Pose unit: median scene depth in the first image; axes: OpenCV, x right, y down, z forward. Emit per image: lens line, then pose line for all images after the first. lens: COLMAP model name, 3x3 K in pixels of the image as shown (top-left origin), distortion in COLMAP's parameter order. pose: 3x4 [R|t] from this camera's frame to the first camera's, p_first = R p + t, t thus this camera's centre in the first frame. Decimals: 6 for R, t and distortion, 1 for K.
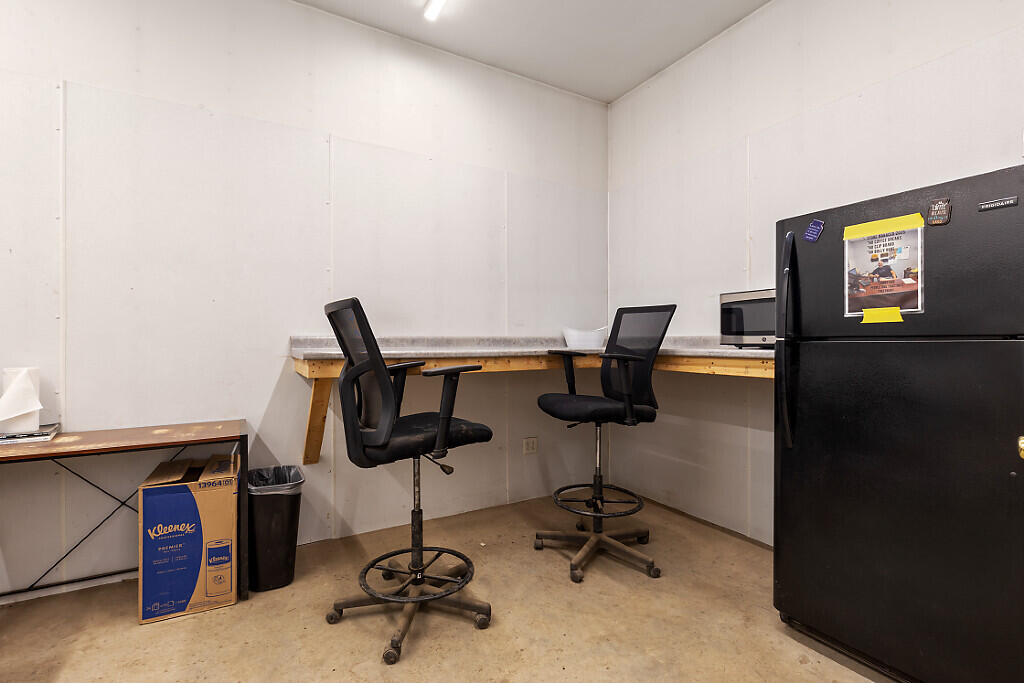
lens RADIAL K [[464.4, 0, 504.2], [0, 464.4, 344.8], [0, 0, 1]] dist [-0.001621, 0.000074]
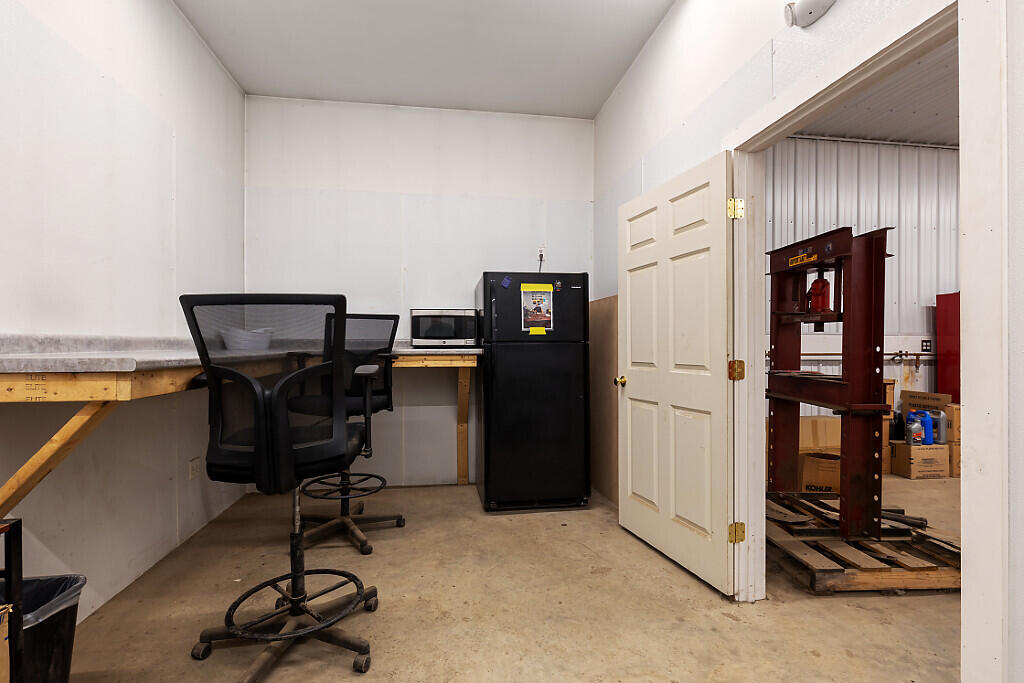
lens RADIAL K [[464.4, 0, 504.2], [0, 464.4, 344.8], [0, 0, 1]] dist [-0.001621, 0.000074]
pose [[0.358078, -0.001792, 0.933690, -0.864814], [0.006375, 0.999980, -0.000525, -0.000894], [-0.933670, 0.006140, 0.358082, 0.302647]]
